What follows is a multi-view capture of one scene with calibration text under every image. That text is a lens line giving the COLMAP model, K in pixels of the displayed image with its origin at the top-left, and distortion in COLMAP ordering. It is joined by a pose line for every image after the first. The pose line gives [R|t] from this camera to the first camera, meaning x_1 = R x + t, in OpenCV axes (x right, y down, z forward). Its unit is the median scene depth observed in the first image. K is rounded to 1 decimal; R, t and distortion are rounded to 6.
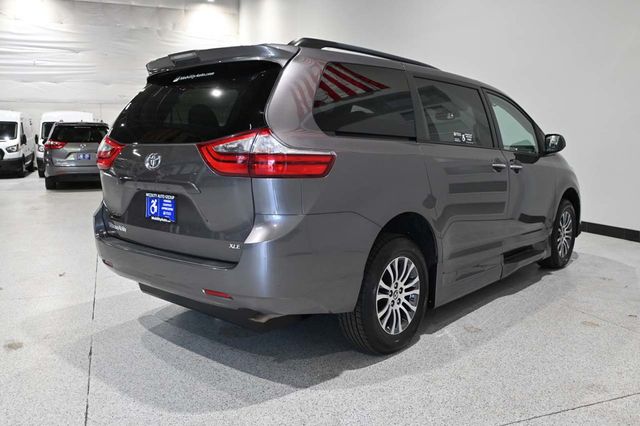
lens RADIAL K [[557.1, 0, 320.0], [0, 557.1, 213.0], [0, 0, 1]] dist [-0.008314, -0.004458]
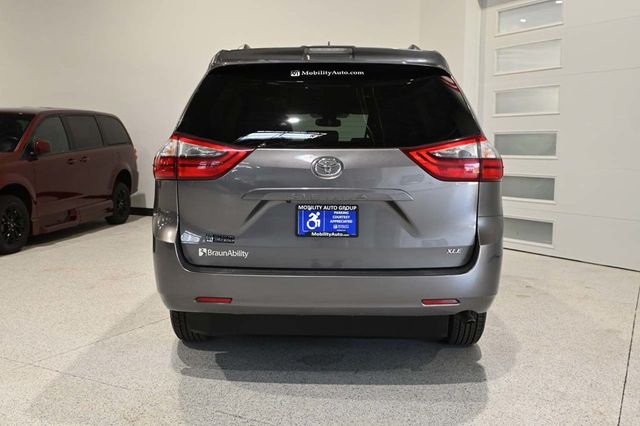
lens RADIAL K [[632.7, 0, 320.0], [0, 632.7, 213.0], [0, 0, 1]] dist [-0.008621, -0.005033]
pose [[0.756550, -0.054237, 0.651683, -0.948501], [0.078654, 0.996867, -0.008346, -0.014853], [-0.649189, 0.057572, 0.758446, 0.256494]]
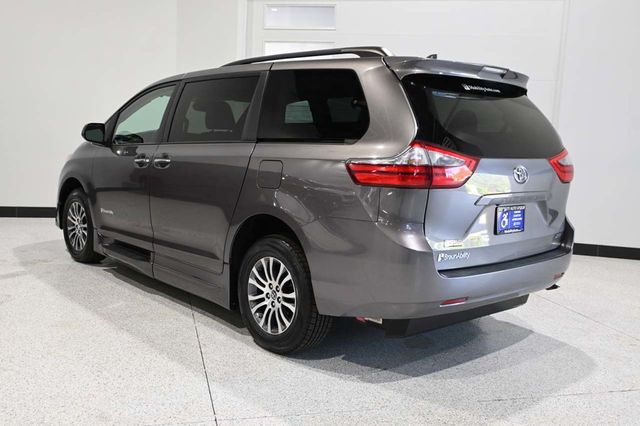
lens RADIAL K [[624.2, 0, 320.0], [0, 624.2, 213.0], [0, 0, 1]] dist [-0.003239, -0.003187]
pose [[0.105757, -0.116476, 0.987547, -1.468144], [0.086479, 0.990431, 0.107555, -0.177100], [-0.990624, 0.074028, 0.114817, 1.224914]]
